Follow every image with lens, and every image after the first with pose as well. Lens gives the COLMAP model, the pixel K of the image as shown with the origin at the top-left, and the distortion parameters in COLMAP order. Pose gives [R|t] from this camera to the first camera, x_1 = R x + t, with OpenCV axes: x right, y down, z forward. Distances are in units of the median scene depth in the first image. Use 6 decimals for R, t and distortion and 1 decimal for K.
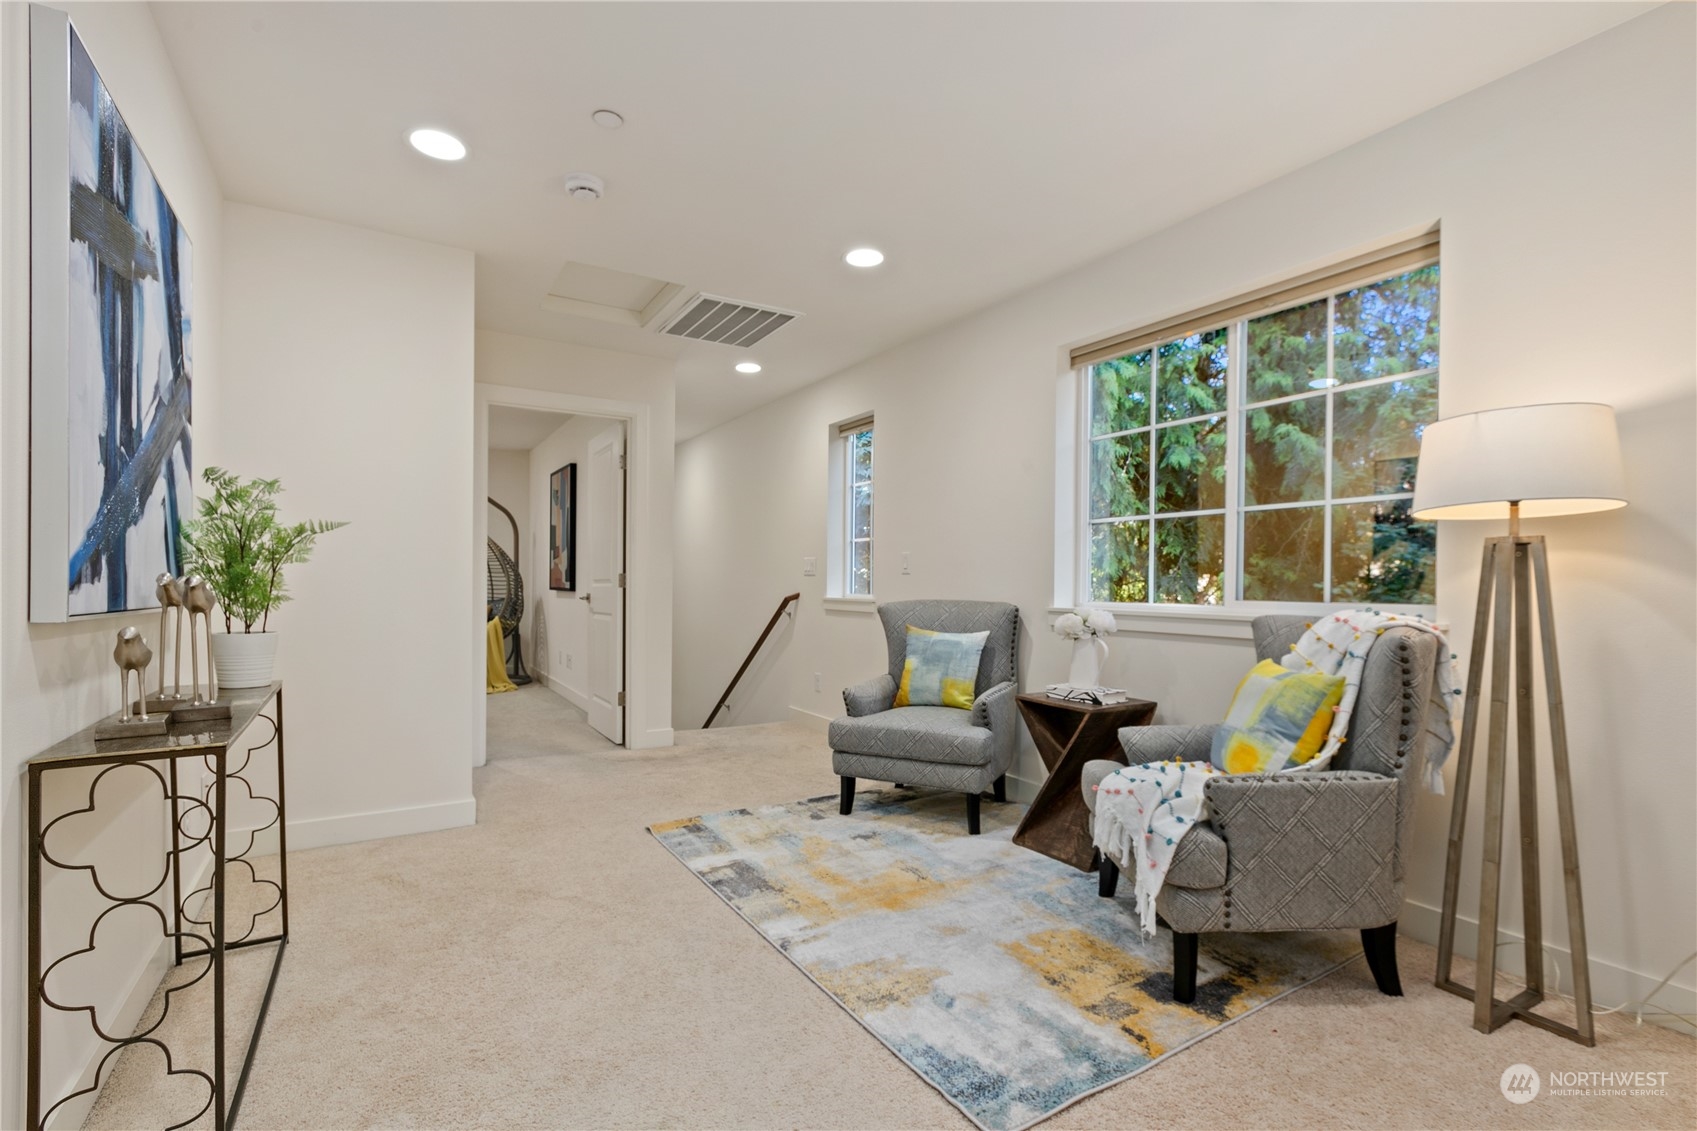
lens RADIAL K [[767.8, 0, 846.2], [0, 767.8, 574.9], [0, 0, 1]] dist [0.001115, -0.000351]
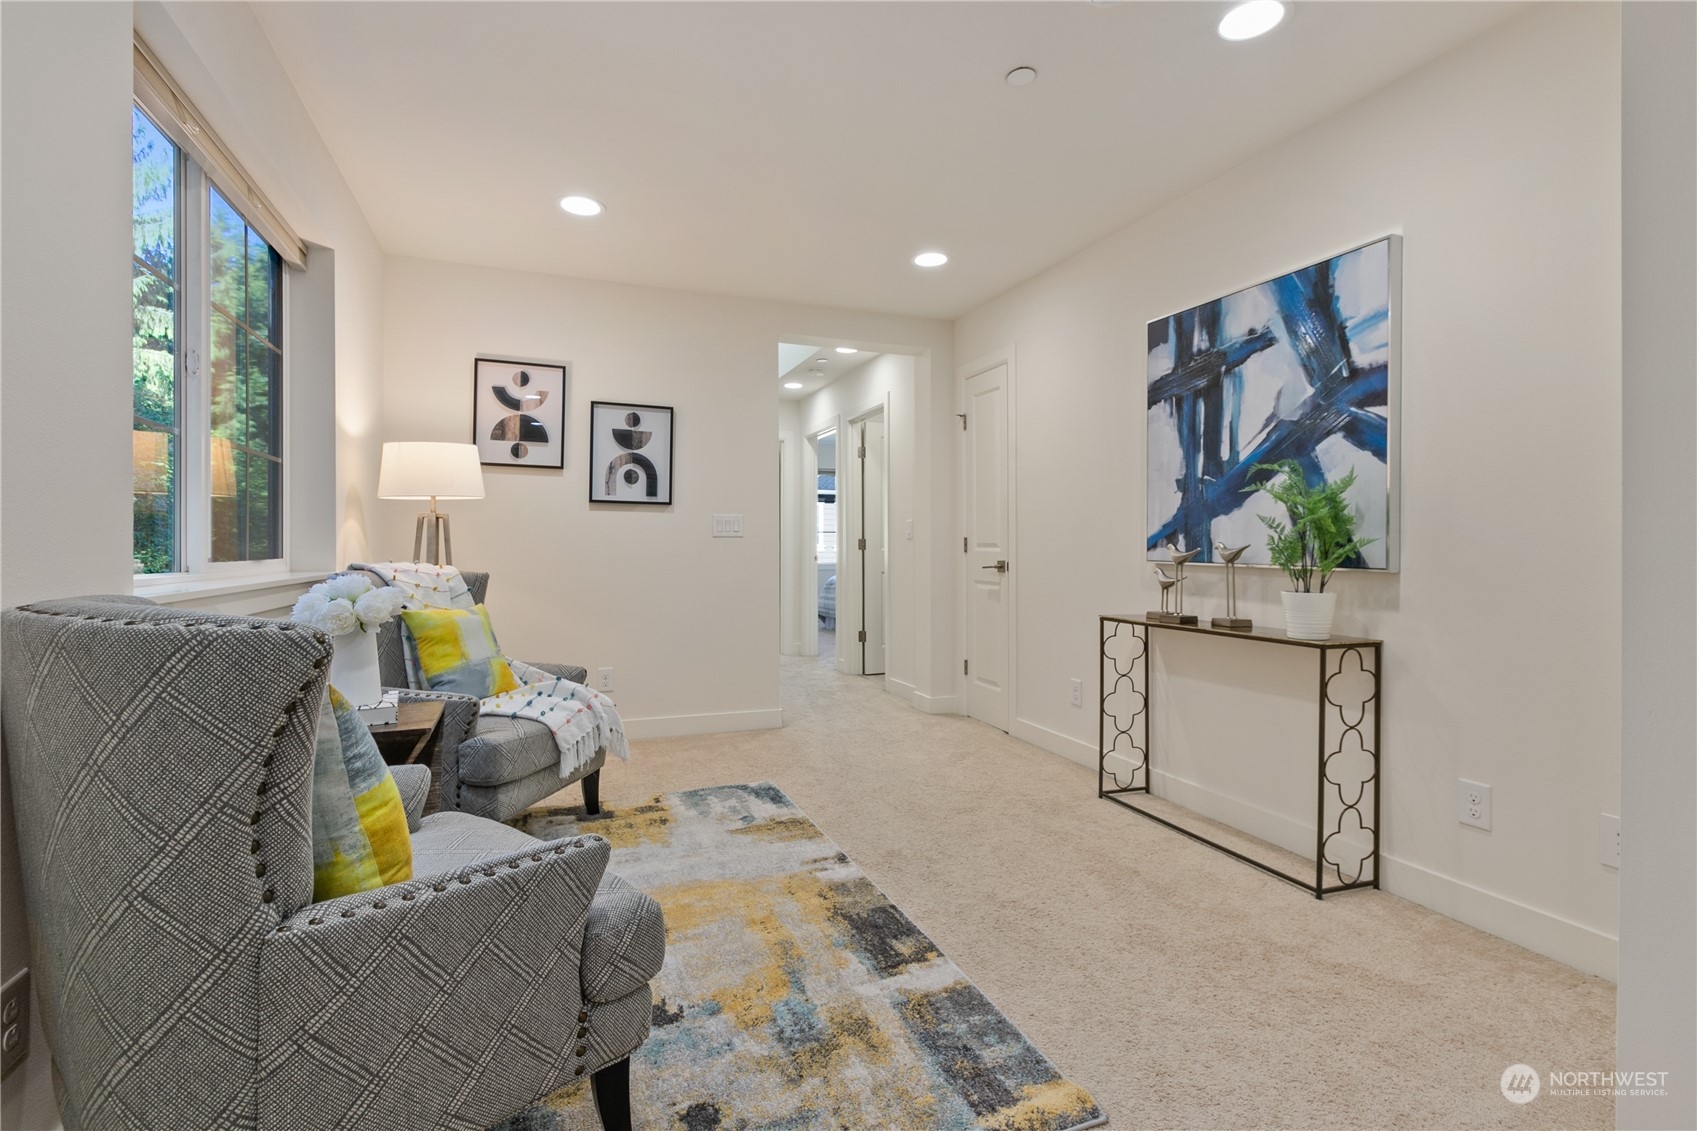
lens RADIAL K [[767.8, 0, 849.1], [0, 767.8, 555.4], [0, 0, 1]] dist [0.001115, -0.000351]
pose [[-0.985468, -0.012516, 0.169400, -0.230724], [-0.011237, 0.999901, 0.008508, 0.014430], [-0.169490, 0.006480, -0.985511, 1.771974]]
